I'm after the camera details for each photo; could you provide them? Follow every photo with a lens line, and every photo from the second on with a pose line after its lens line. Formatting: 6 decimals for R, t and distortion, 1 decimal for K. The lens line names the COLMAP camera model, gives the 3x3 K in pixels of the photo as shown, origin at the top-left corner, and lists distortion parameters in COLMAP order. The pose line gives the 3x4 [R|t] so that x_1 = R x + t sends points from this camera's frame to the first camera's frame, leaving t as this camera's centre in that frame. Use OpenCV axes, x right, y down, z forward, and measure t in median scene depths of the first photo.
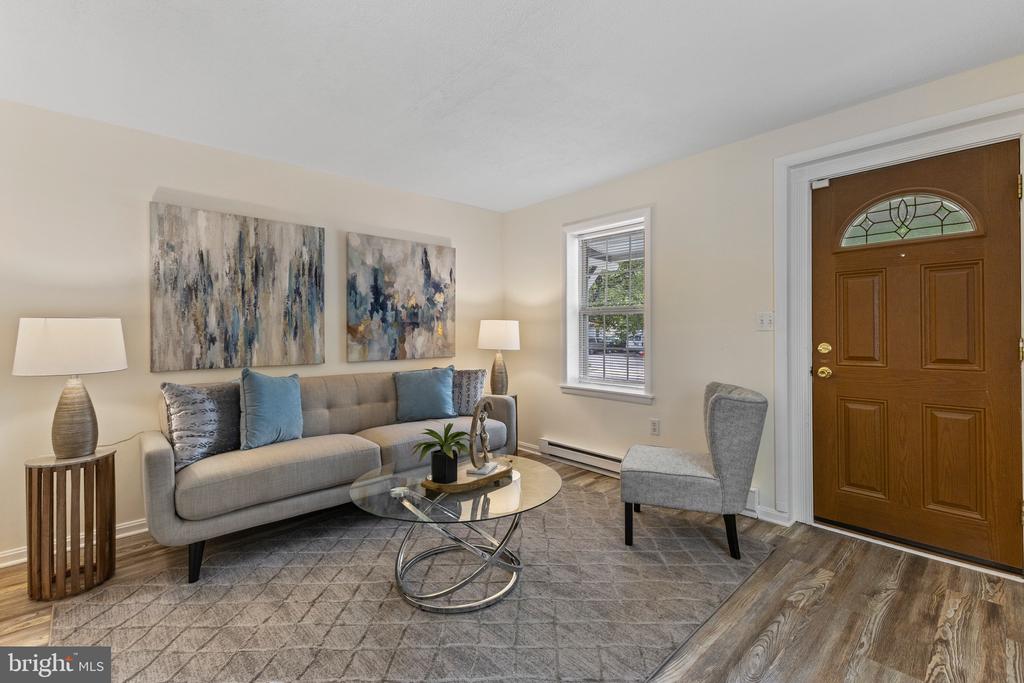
lens RADIAL K [[444.1, 0, 508.9], [0, 444.1, 333.5], [0, 0, 1]] dist [0.009621, -0.001417]
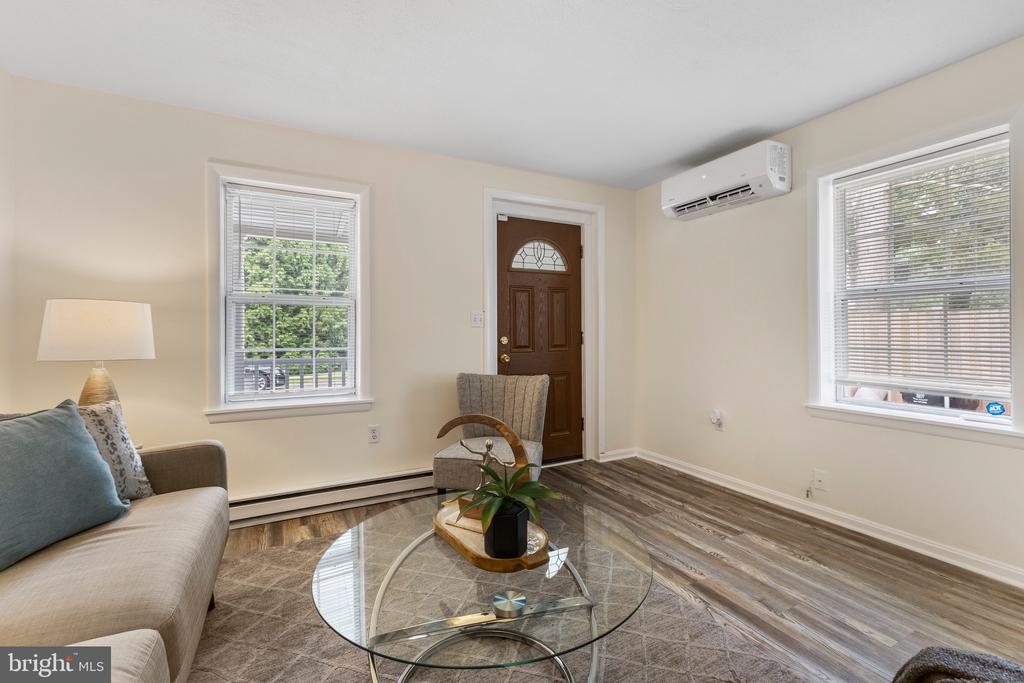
lens RADIAL K [[444.1, 0, 509.3], [0, 444.1, 332.4], [0, 0, 1]] dist [0.009621, -0.001417]
pose [[0.254888, 0.004311, 0.966961, -0.465642], [0.007083, 0.999955, -0.006325, 0.014018], [-0.966945, 0.008461, 0.254846, 0.508915]]
